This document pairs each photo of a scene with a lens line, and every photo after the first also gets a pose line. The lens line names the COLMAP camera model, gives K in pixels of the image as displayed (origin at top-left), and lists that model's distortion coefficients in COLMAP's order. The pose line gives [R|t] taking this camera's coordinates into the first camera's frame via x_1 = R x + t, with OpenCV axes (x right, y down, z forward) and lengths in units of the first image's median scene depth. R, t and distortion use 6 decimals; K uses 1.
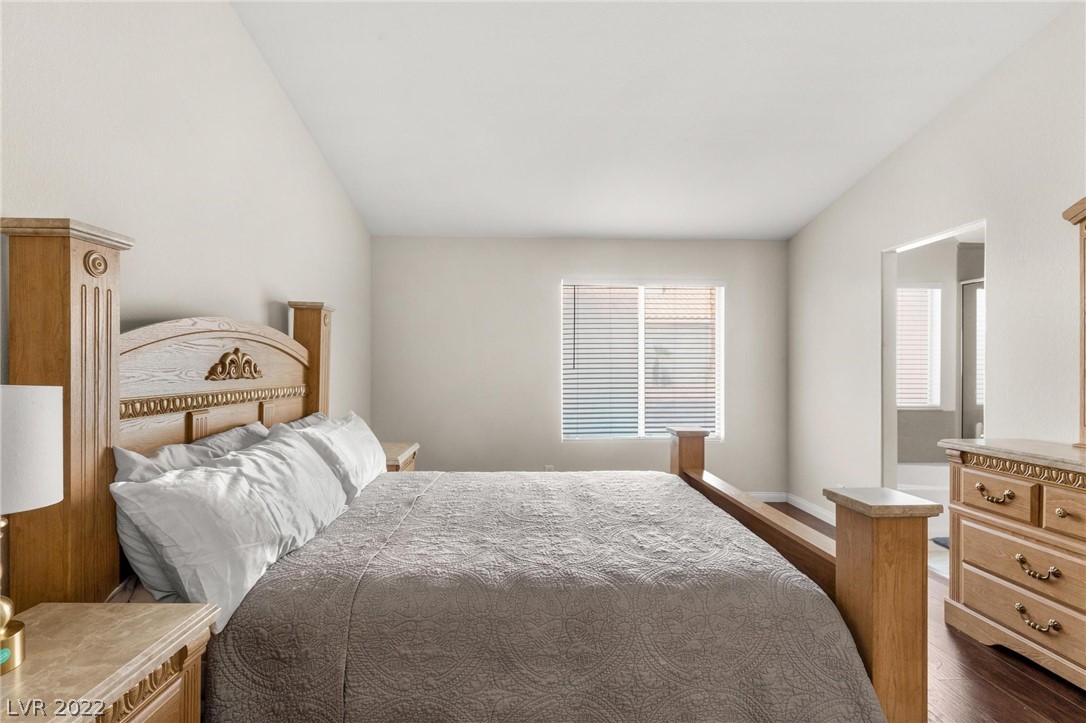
lens RADIAL K [[491.7, 0, 542.4], [0, 491.7, 377.1], [0, 0, 1]] dist [0.003682, 0.000166]
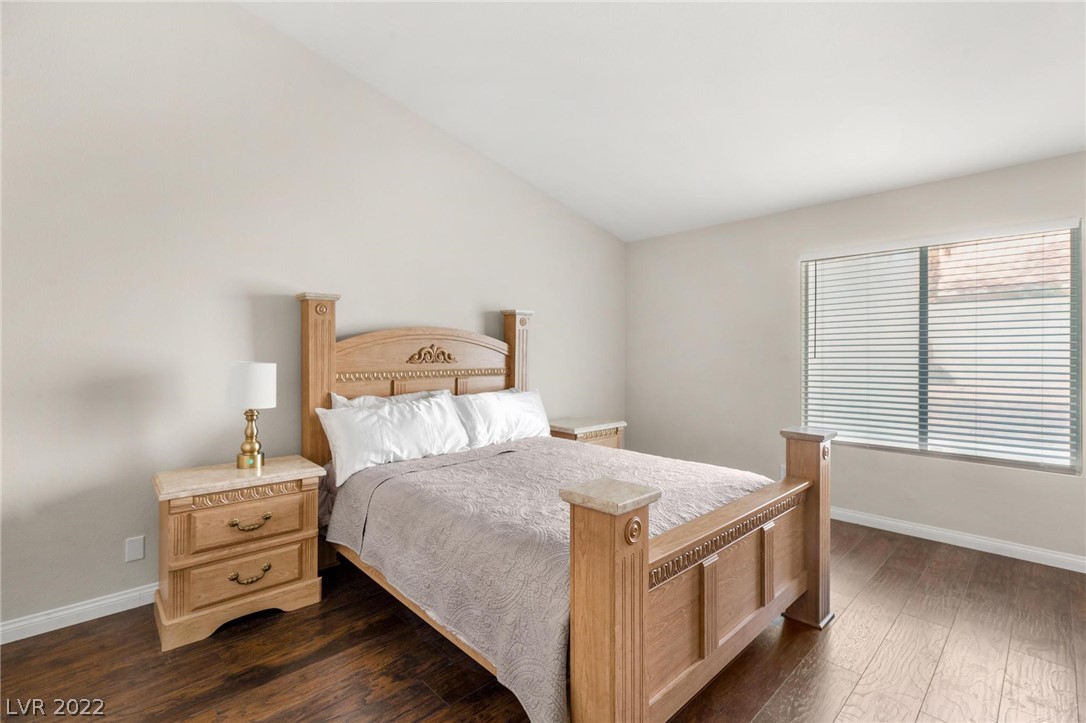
lens RADIAL K [[485.6, 0, 543.0], [0, 485.6, 361.5], [0, 0, 1]] dist [0.001716, -0.000249]
pose [[0.667466, 0.008676, -0.744589, 0.909402], [-0.014931, 0.999887, -0.001733, -0.003595], [0.744490, 0.012274, 0.667521, 0.184733]]
